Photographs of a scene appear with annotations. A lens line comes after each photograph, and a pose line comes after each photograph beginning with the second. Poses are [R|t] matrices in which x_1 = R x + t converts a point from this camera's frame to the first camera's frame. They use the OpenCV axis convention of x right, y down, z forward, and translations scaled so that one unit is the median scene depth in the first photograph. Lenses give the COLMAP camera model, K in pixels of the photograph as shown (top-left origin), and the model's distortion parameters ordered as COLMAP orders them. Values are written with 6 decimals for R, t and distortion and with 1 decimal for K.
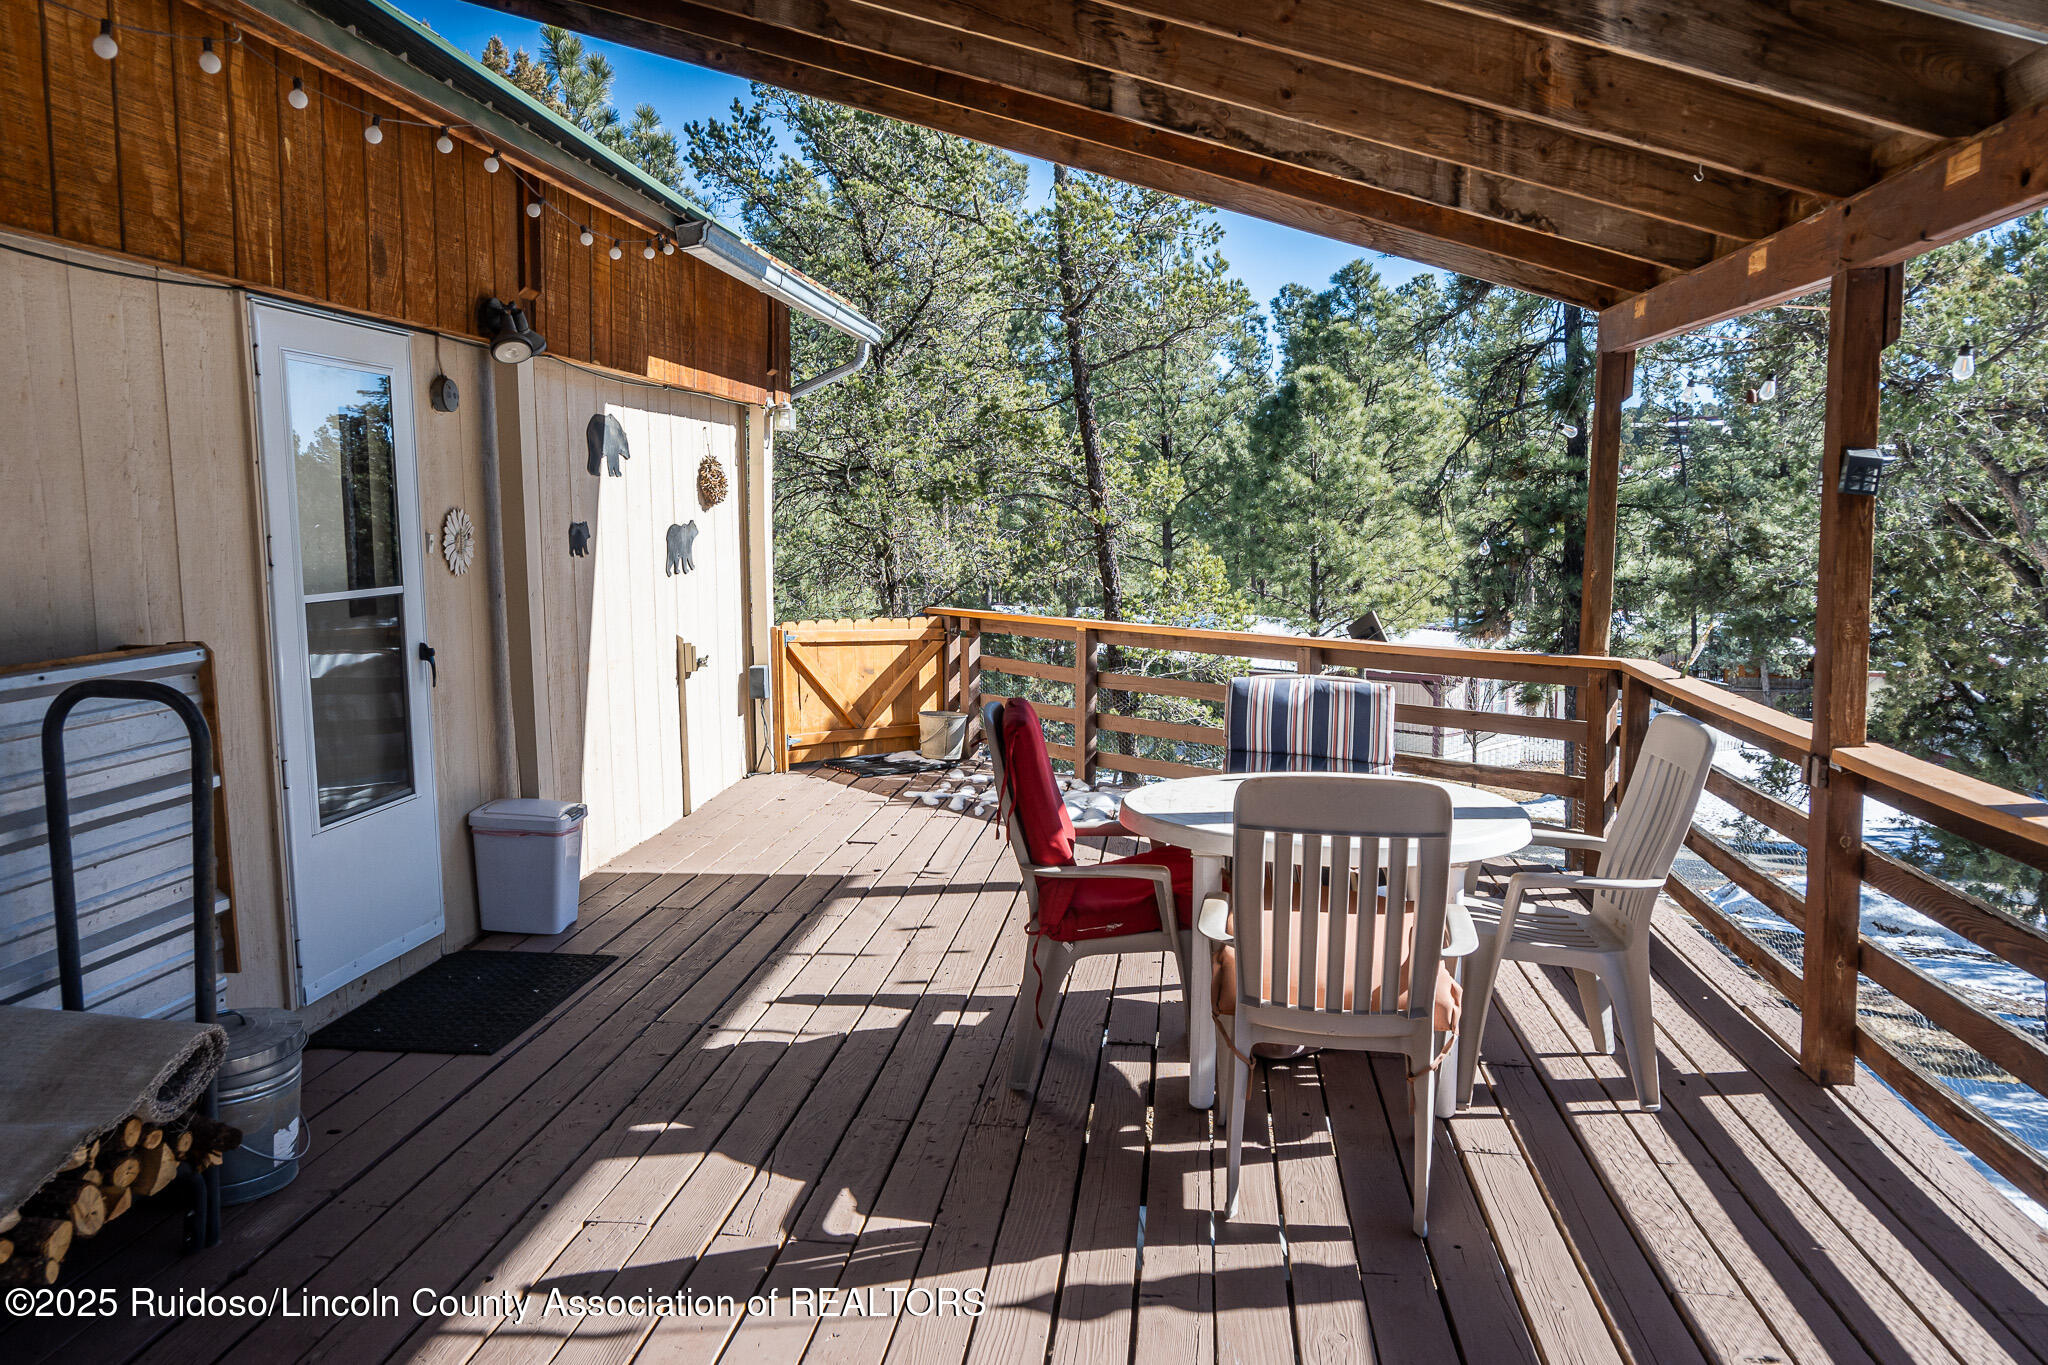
lens RADIAL K [[1391.0, 0, 1025.7], [0, 1391.0, 689.9], [0, 0, 1]] dist [0.001987, -0.000846]
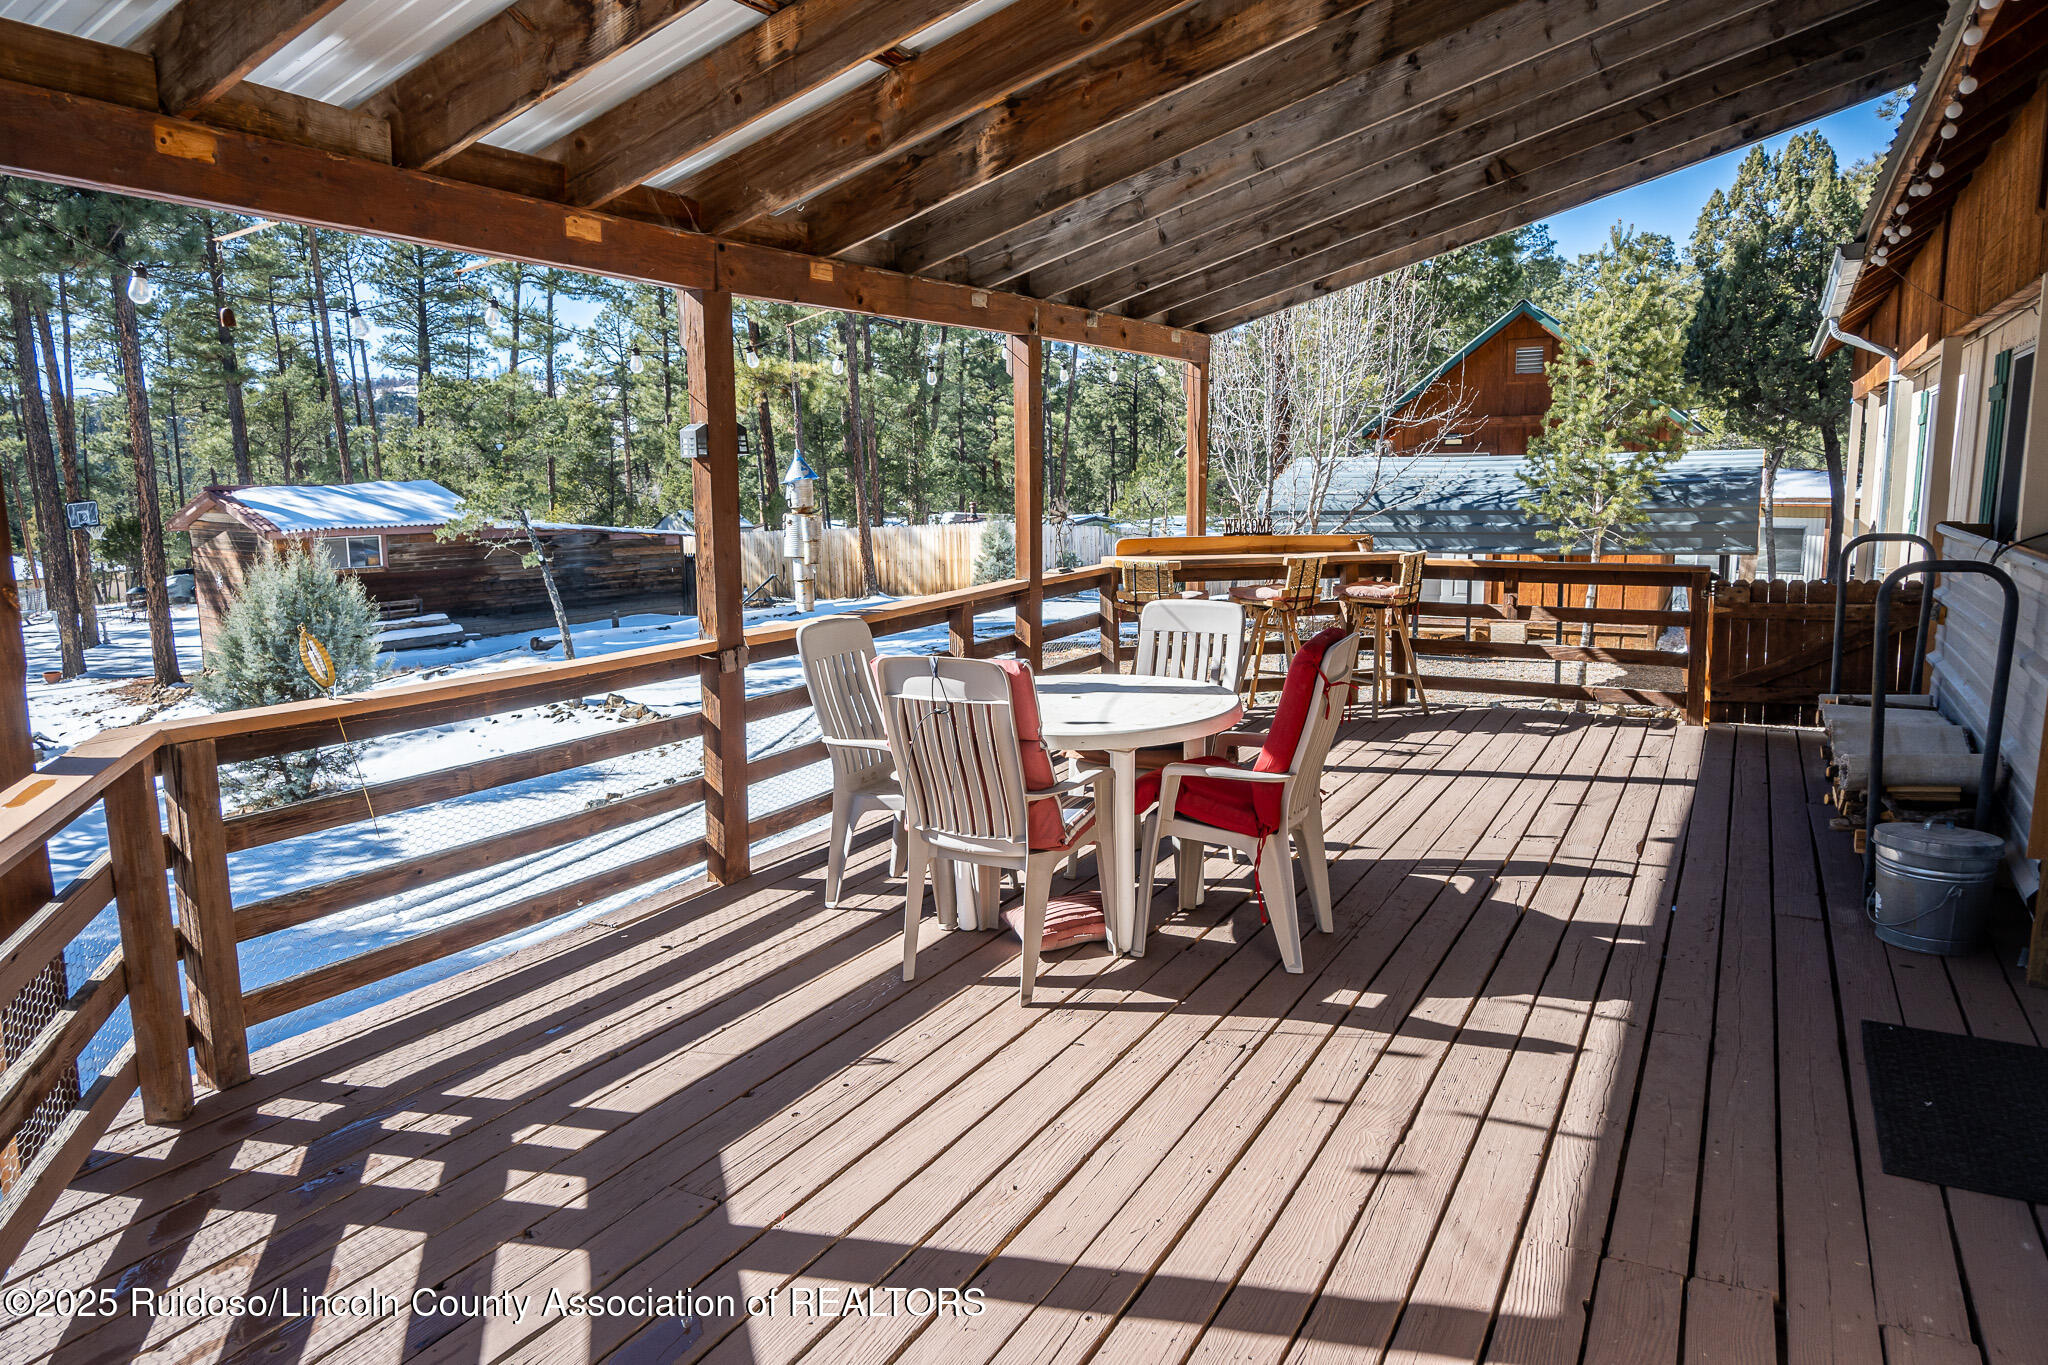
lens RADIAL K [[1391.0, 0, 1025.7], [0, 1391.0, 689.9], [0, 0, 1]] dist [0.001987, -0.000846]
pose [[-0.929663, -0.046854, 0.365419, -0.173653], [0.059972, 0.959403, 0.275590, -0.239433], [-0.363496, 0.278121, -0.889111, 1.869469]]
